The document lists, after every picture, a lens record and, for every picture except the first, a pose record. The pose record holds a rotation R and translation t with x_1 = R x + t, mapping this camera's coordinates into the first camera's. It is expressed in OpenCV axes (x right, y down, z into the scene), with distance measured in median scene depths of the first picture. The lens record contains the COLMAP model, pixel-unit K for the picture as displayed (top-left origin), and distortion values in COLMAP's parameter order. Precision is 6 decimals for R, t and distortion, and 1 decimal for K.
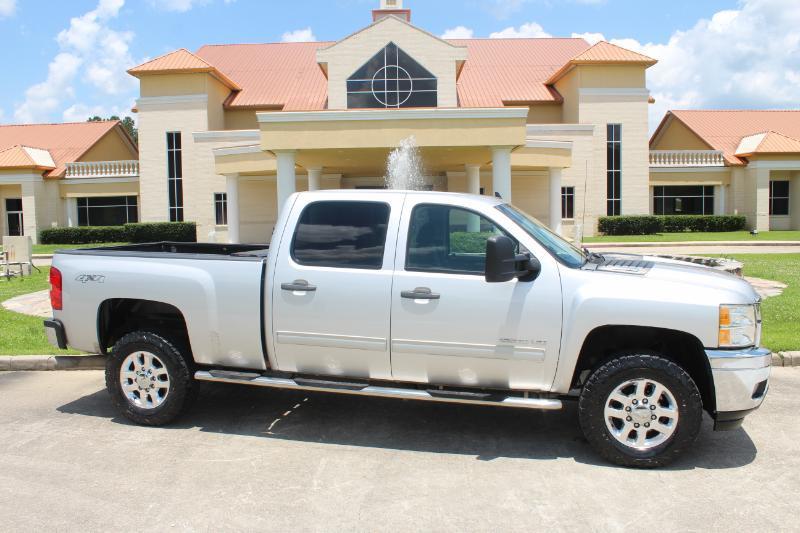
lens RADIAL K [[665.8, 0, 394.9], [0, 665.8, 258.9], [0, 0, 1]] dist [-0.176094, 0.154941]
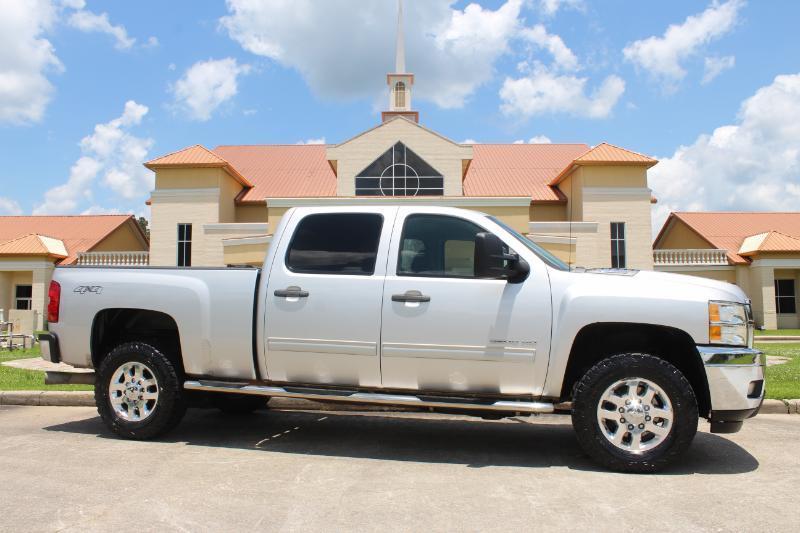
lens RADIAL K [[665.8, 0, 394.9], [0, 665.8, 258.9], [0, 0, 1]] dist [-0.176094, 0.154941]
pose [[0.999785, 0.015764, -0.013468, 0.016840], [-0.017785, 0.985927, -0.166228, 0.104153], [0.010658, 0.166432, 0.985995, -0.002924]]
